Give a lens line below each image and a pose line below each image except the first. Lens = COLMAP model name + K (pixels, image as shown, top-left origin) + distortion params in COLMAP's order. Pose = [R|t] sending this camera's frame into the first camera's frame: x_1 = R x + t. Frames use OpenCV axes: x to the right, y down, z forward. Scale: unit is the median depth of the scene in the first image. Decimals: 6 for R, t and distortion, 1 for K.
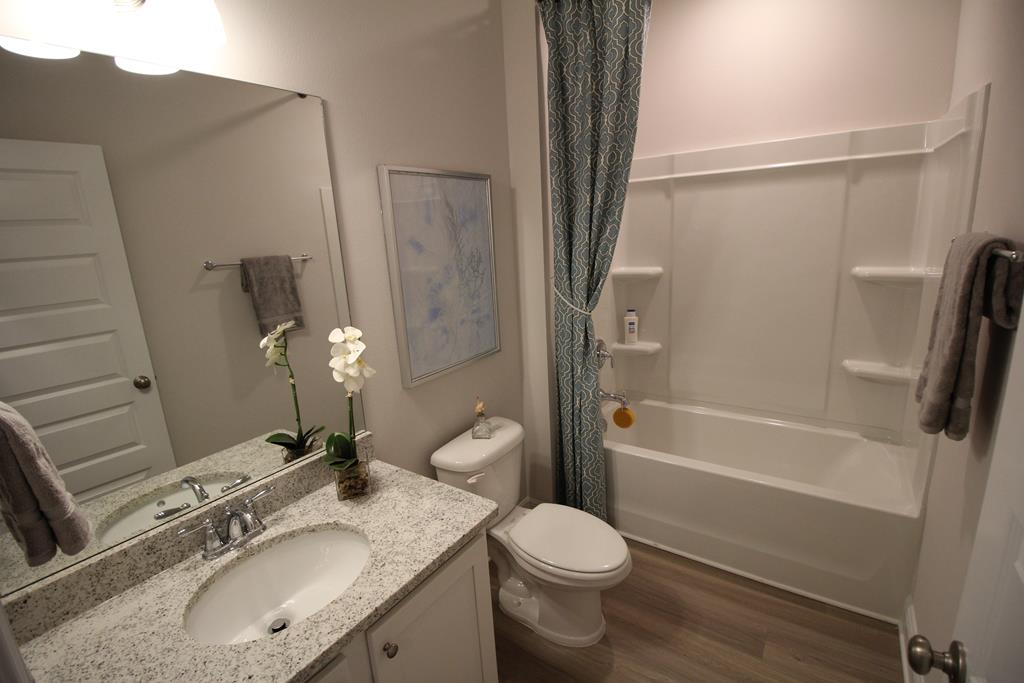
lens RADIAL K [[479.3, 0, 513.1], [0, 479.3, 338.3], [0, 0, 1]] dist [-0.003214, -0.001233]
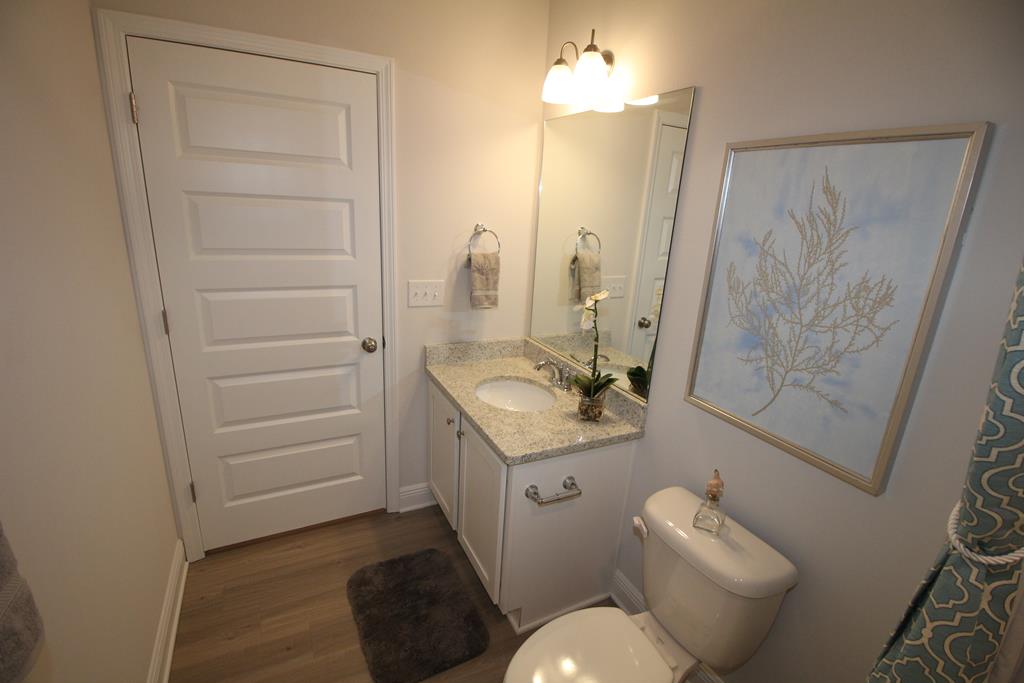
lens RADIAL K [[479.3, 0, 513.8], [0, 479.3, 341.6], [0, 0, 1]] dist [-0.003214, -0.001233]
pose [[-0.483622, 0.268088, -0.833210, 0.880650], [-0.229374, 0.879852, 0.416231, -0.388964], [0.844688, 0.392415, -0.364023, 1.377090]]
